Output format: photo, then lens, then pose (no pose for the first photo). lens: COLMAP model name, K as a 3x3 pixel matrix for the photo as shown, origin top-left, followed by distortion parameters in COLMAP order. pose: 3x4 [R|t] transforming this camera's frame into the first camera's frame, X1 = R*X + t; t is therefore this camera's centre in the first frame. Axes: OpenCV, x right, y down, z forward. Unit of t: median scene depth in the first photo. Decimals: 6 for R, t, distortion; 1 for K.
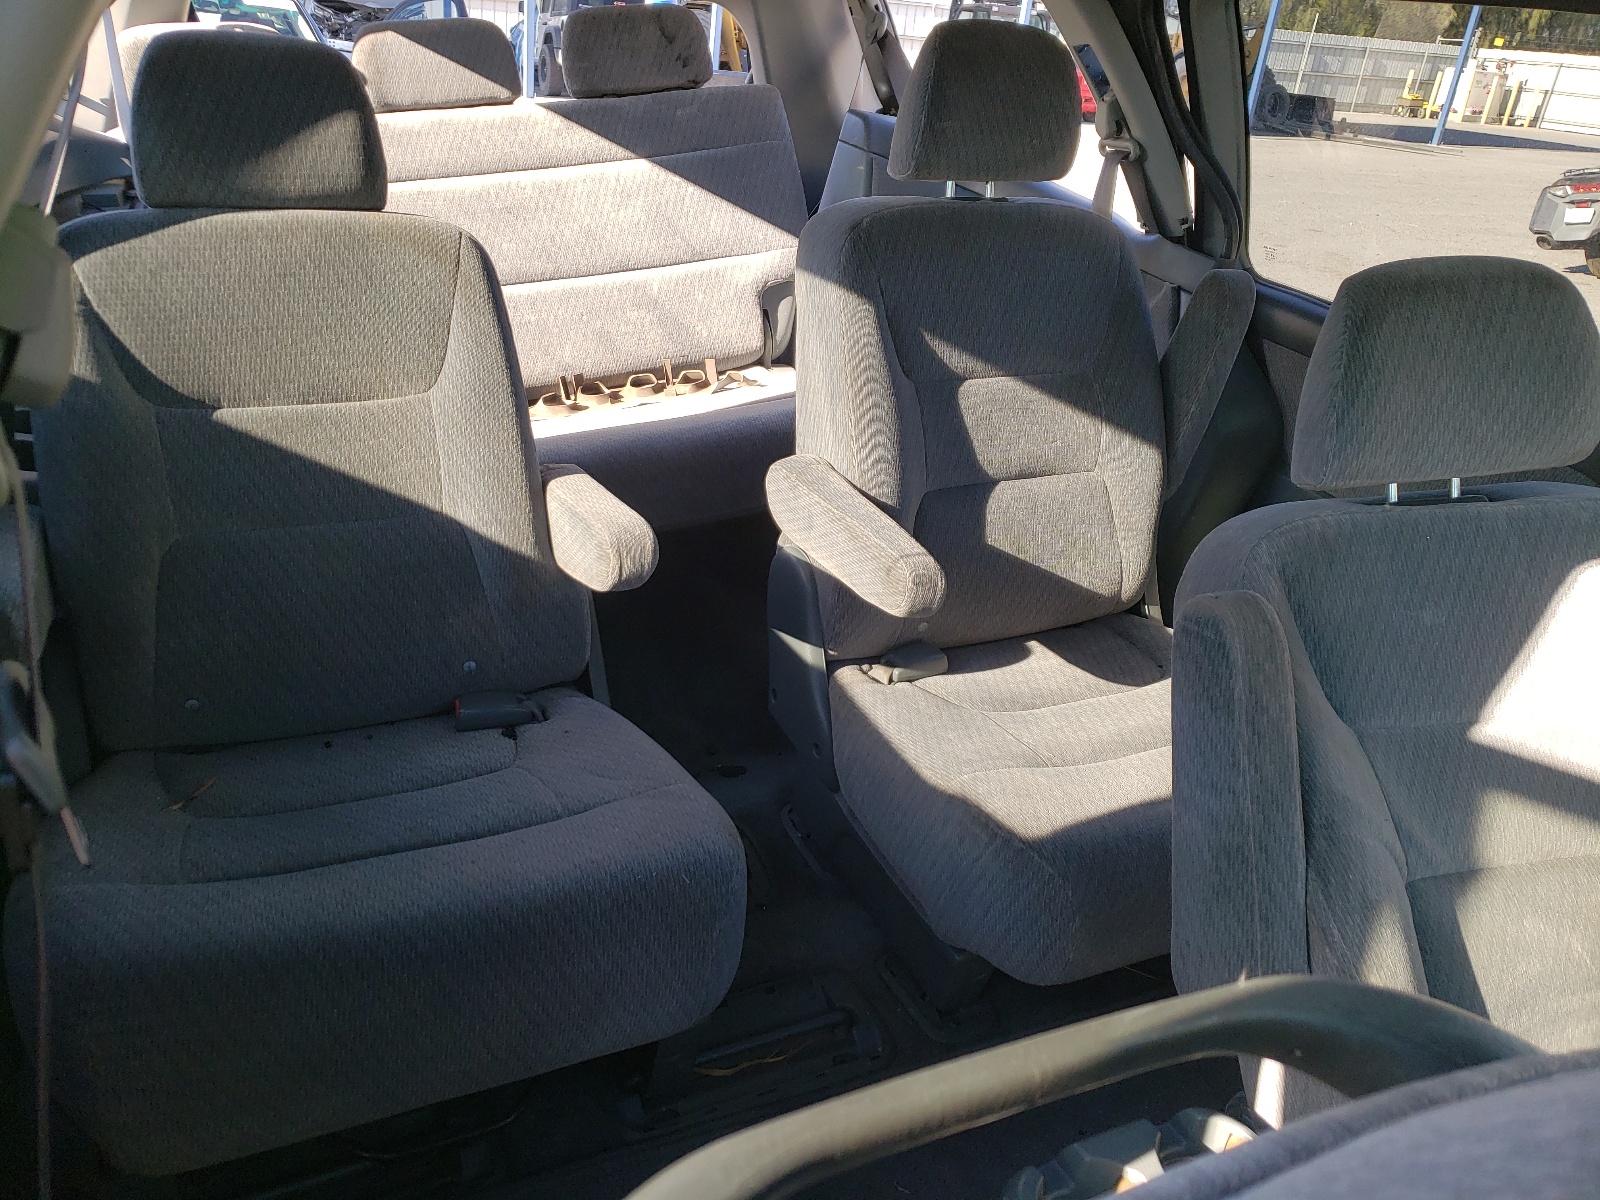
lens RADIAL K [[1225.2, 0, 800.0], [0, 1225.2, 600.0], [0, 0, 1]] dist [0.003185, -0.001987]
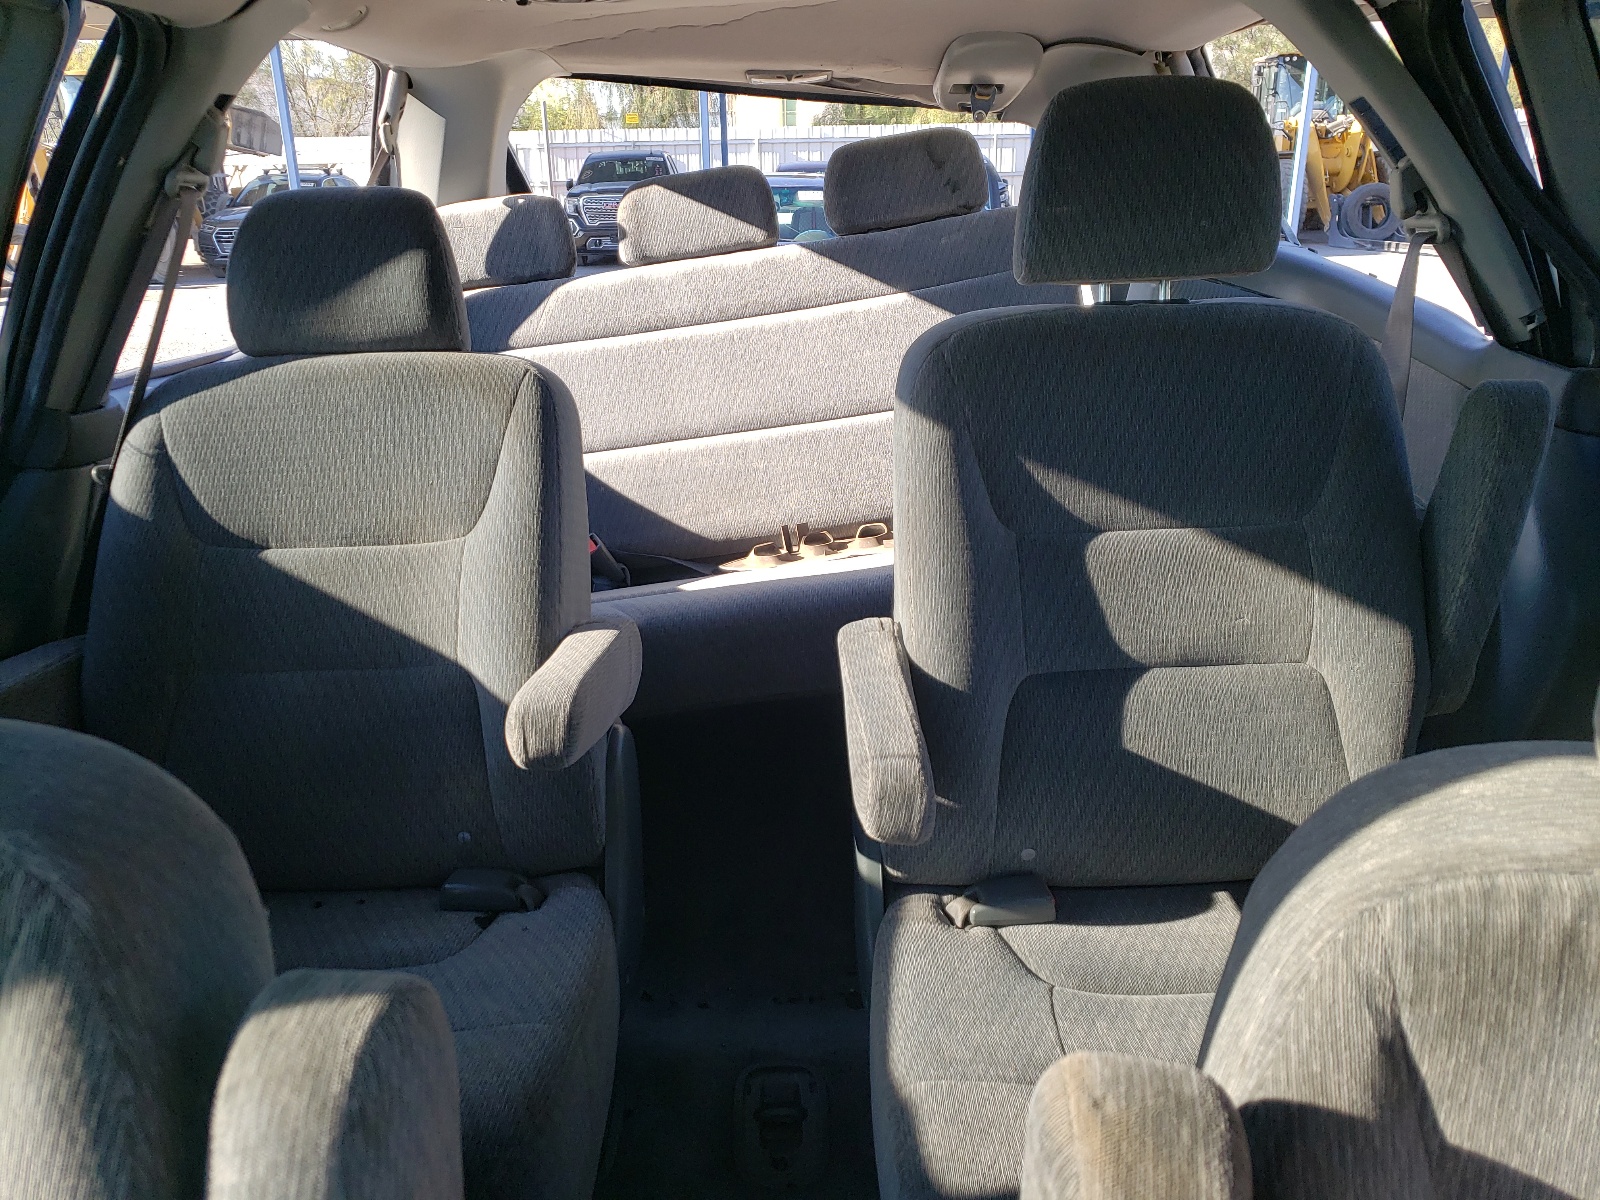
lens RADIAL K [[1244.6, 0, 800.0], [0, 1244.6, 600.0], [0, 0, 1]] dist [-0.000075, -0.005131]
pose [[0.900887, 0.036988, -0.432474, 0.299464], [-0.090980, 0.990321, -0.104822, -0.039838], [0.424411, 0.133780, 0.895532, 0.234023]]
